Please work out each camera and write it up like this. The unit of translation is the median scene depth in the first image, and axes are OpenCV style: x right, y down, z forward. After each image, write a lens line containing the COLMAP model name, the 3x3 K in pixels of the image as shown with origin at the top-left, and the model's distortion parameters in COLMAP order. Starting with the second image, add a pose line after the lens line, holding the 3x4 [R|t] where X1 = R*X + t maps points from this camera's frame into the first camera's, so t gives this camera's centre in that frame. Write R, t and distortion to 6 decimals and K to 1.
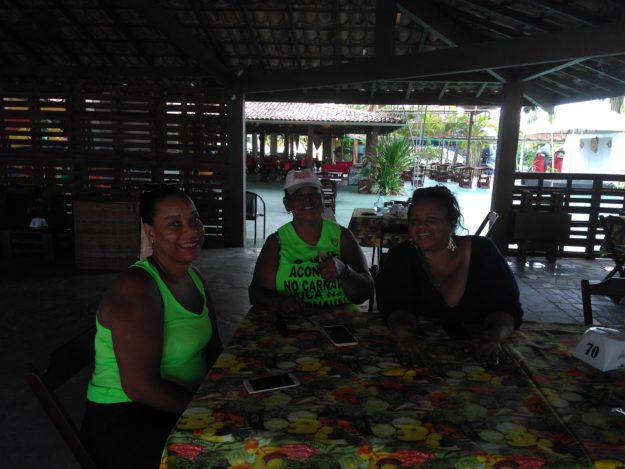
lens RADIAL K [[485.4, 0, 312.5], [0, 485.4, 234.5], [0, 0, 1]] dist [0.001031, 0.000835]
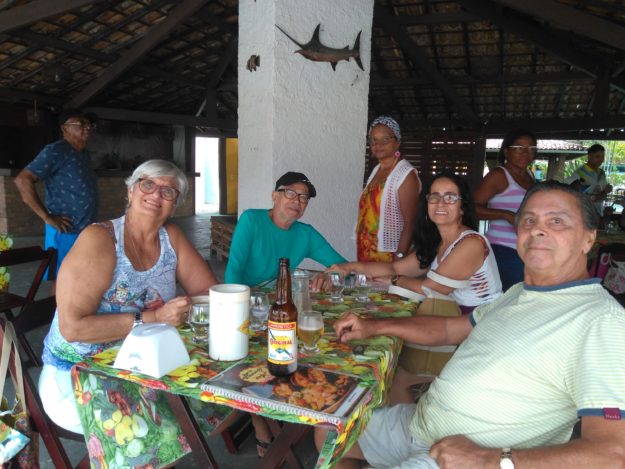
lens RADIAL K [[486.6, 0, 312.5], [0, 486.6, 234.5], [0, 0, 1]] dist [0.002528, -0.001163]
pose [[0.951831, 0.045202, -0.303273, -0.184897], [-0.060275, 0.997359, -0.040519, 0.110549], [0.300641, 0.056847, 0.952042, -0.586658]]
